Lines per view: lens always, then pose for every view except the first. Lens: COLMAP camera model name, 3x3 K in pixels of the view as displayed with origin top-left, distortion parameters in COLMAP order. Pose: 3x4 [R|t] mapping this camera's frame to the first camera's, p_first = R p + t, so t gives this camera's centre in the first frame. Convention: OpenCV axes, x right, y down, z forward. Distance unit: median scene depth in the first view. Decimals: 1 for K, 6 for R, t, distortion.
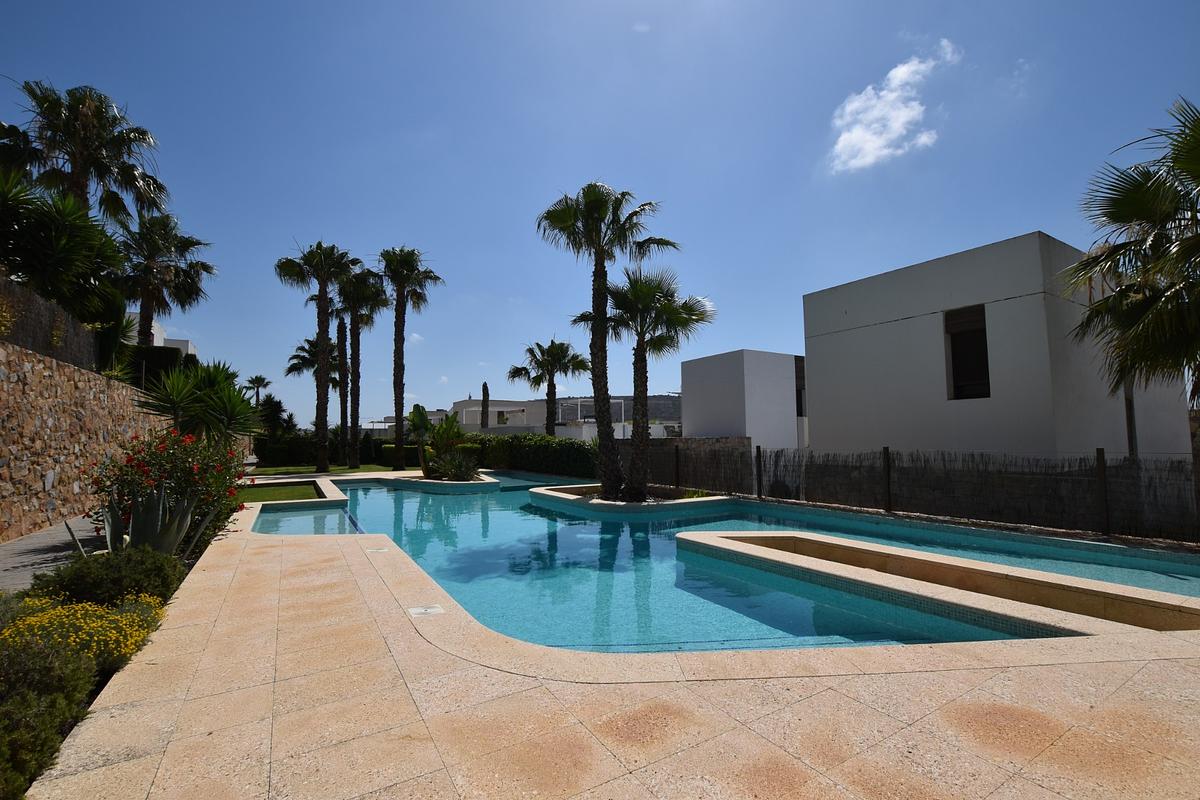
lens RADIAL K [[536.7, 0, 600.0], [0, 536.7, 400.0], [0, 0, 1]] dist [-0.037188, 0.015795]
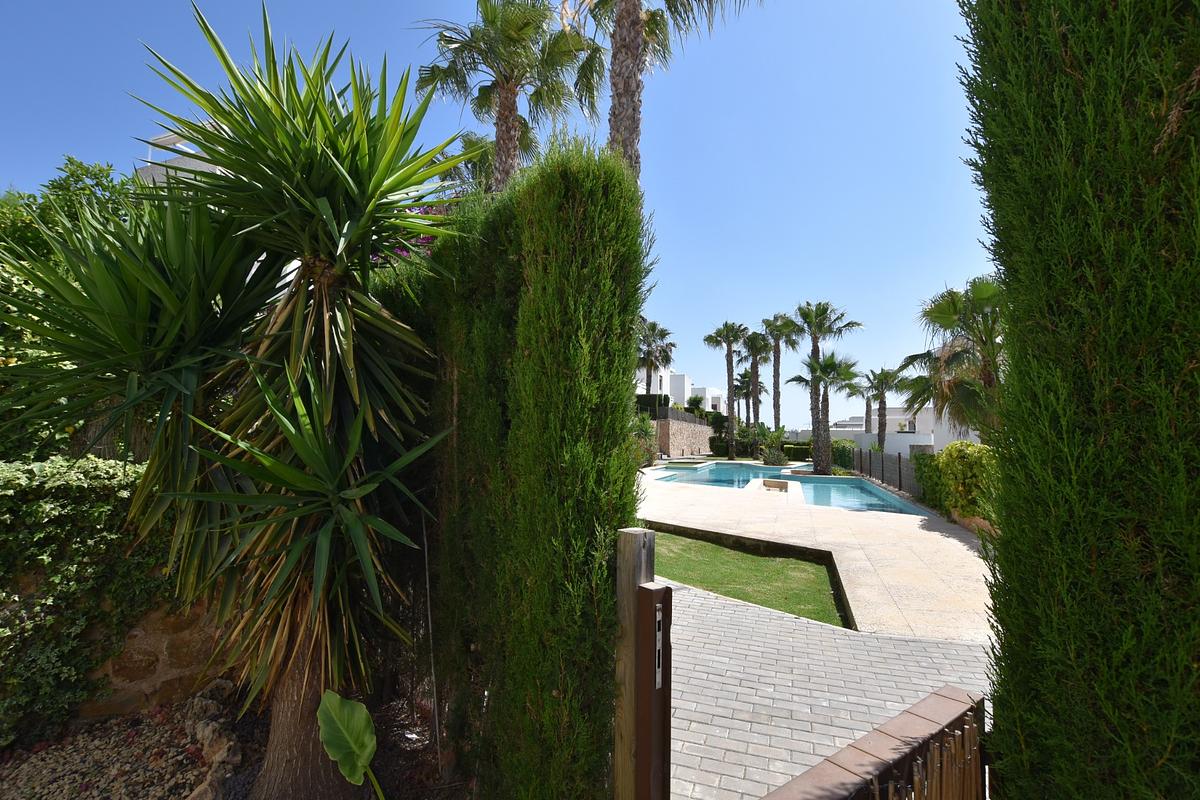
lens RADIAL K [[536.7, 0, 600.0], [0, 536.7, 400.0], [0, 0, 1]] dist [-0.037188, 0.015795]
pose [[0.647483, -0.034007, -0.761321, 0.701415], [0.032458, 0.999328, -0.017034, -0.053540], [0.761389, -0.013682, 0.648151, -0.563436]]
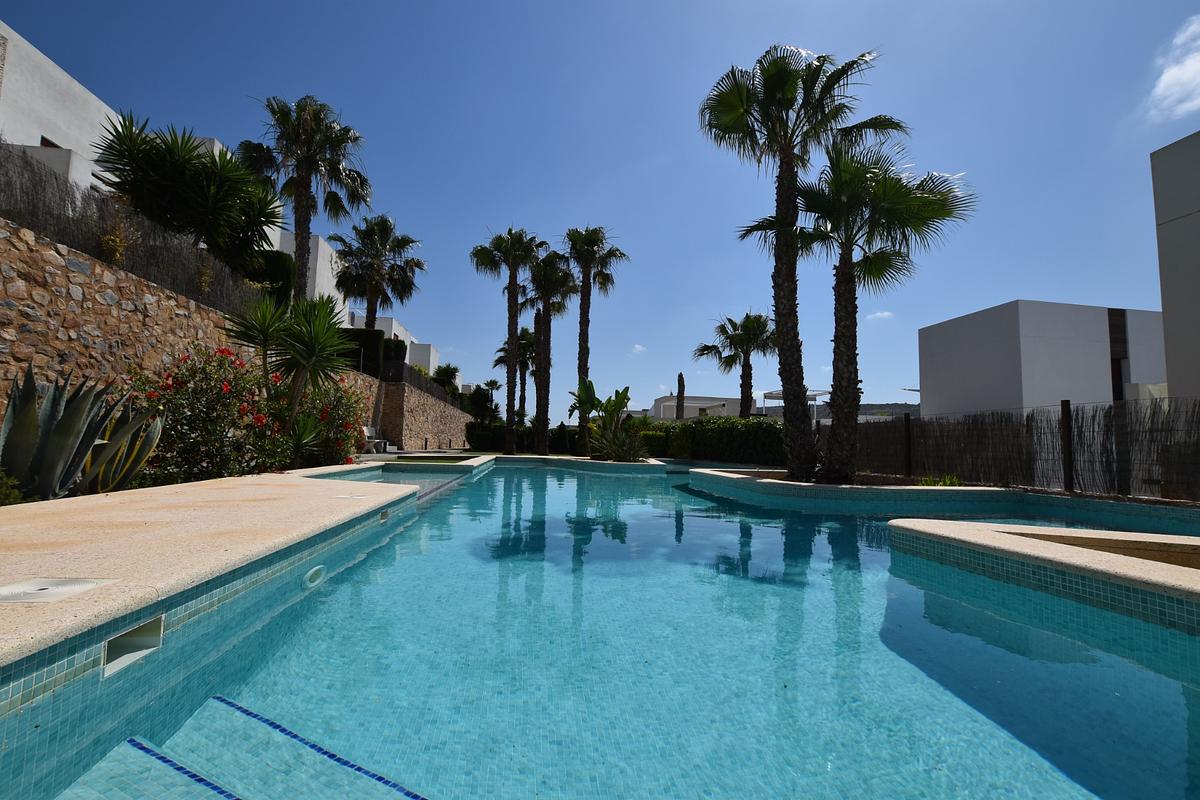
lens RADIAL K [[536.7, 0, 600.0], [0, 536.7, 400.0], [0, 0, 1]] dist [-0.037188, 0.015795]
pose [[0.922987, 0.000480, -0.384830, 0.034432], [-0.005847, 0.999901, -0.012777, 0.061358], [0.384786, 0.014043, 0.922899, 0.187674]]
